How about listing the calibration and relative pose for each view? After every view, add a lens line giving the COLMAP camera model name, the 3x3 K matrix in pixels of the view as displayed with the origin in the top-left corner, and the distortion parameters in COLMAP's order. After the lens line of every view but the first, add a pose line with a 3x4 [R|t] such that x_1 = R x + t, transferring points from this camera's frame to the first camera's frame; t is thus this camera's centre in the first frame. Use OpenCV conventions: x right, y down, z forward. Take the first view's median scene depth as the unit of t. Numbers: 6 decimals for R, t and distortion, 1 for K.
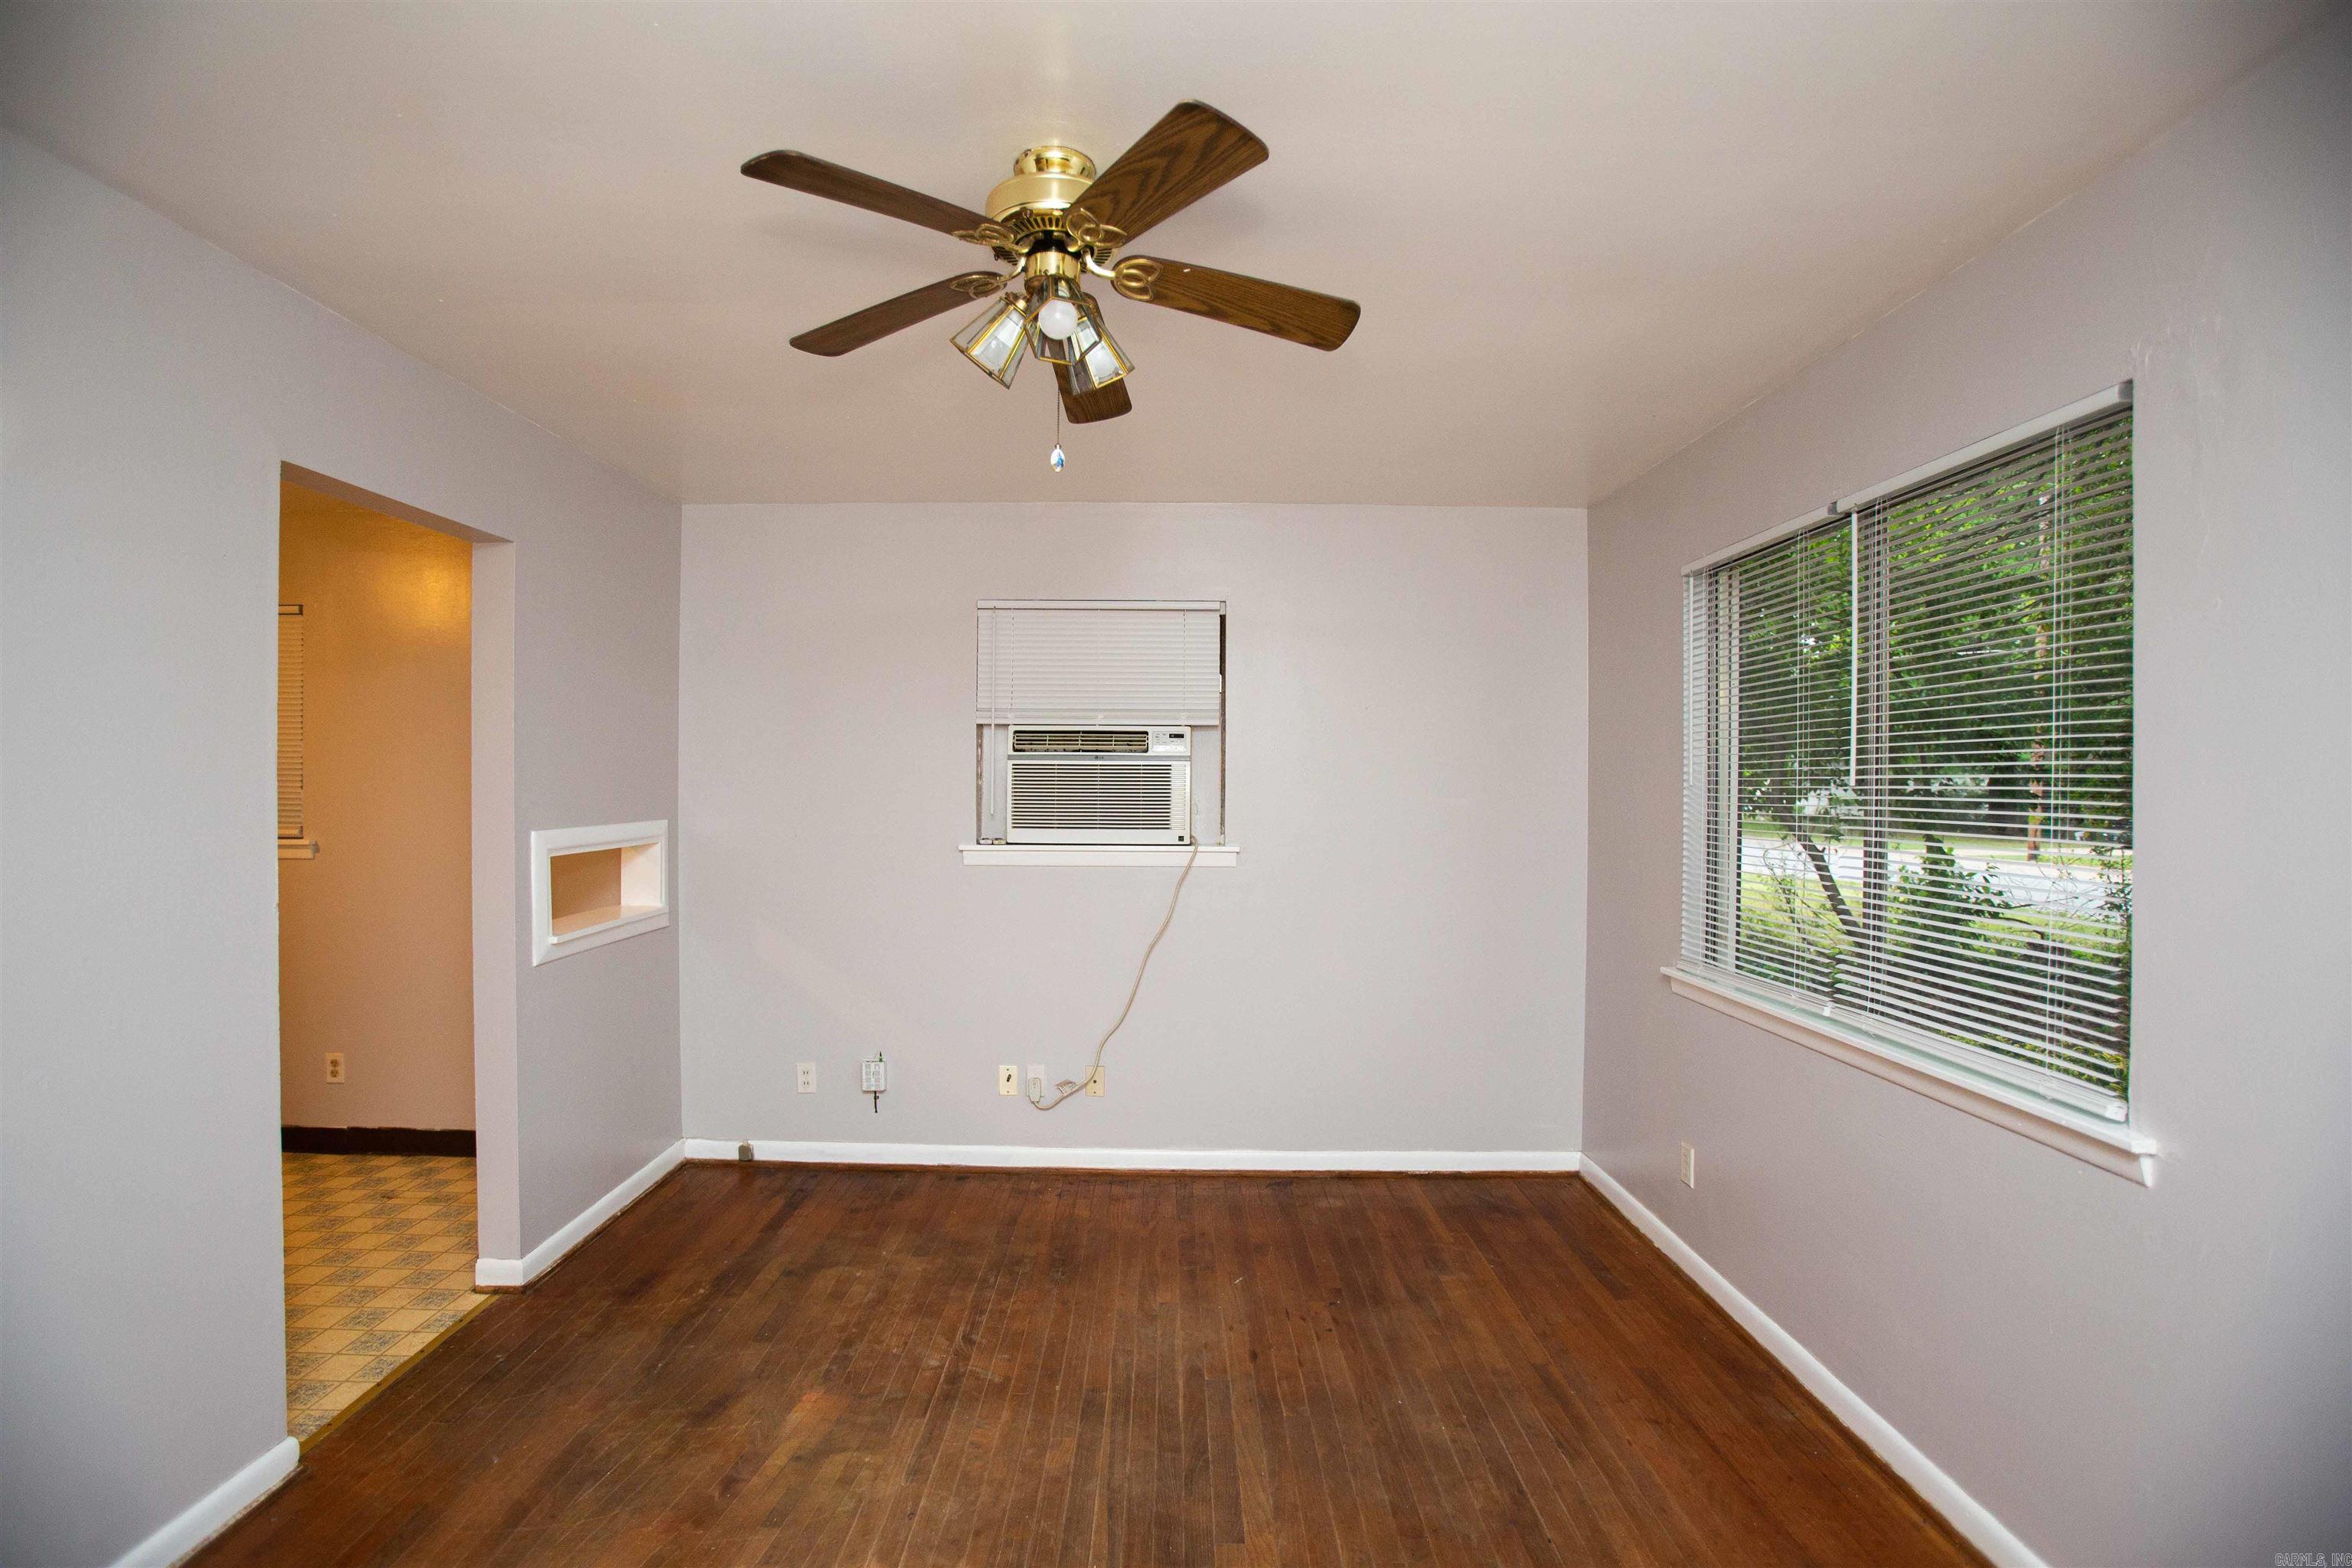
lens RADIAL K [[1126.6, 0, 1155.1], [0, 1126.6, 788.8], [0, 0, 1]] dist [-0.000805, -0.000084]
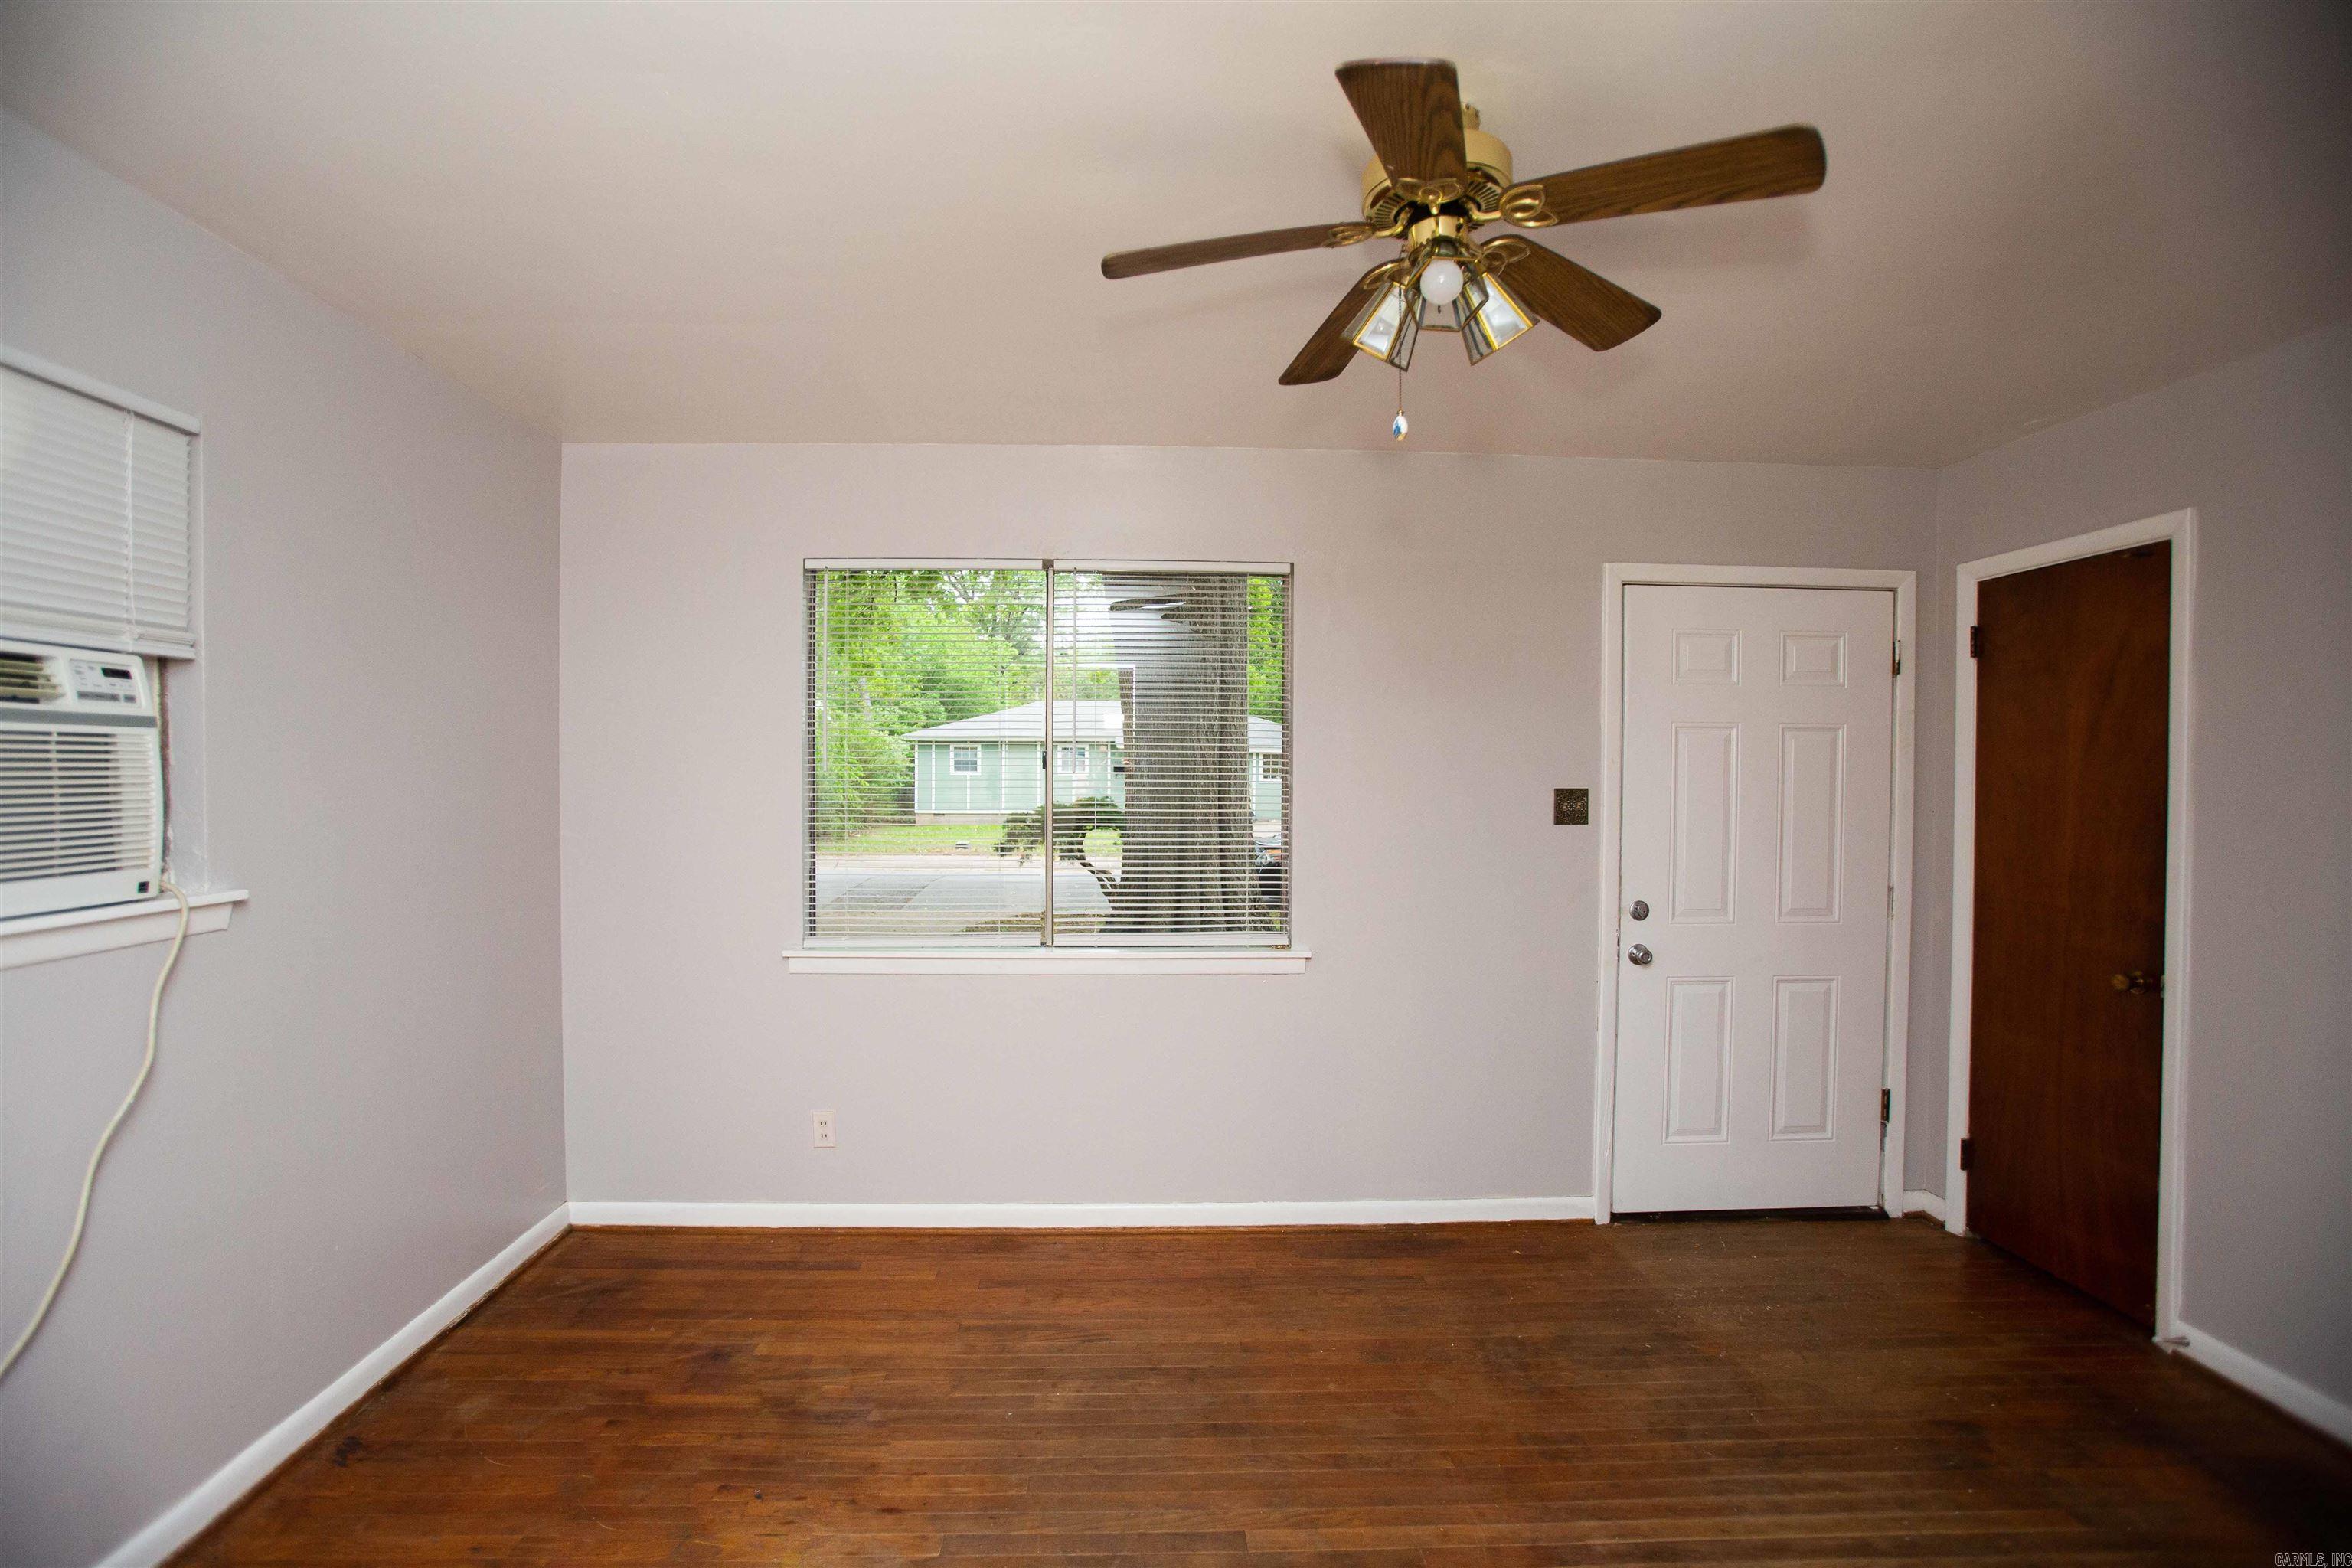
lens RADIAL K [[1126.6, 0, 1155.1], [0, 1126.6, 788.8], [0, 0, 1]] dist [-0.000805, -0.000084]
pose [[-0.034810, -0.021704, 0.999158, -0.614597], [0.002354, 0.999760, 0.021800, -0.009742], [-0.999391, 0.003111, -0.034751, 0.751493]]
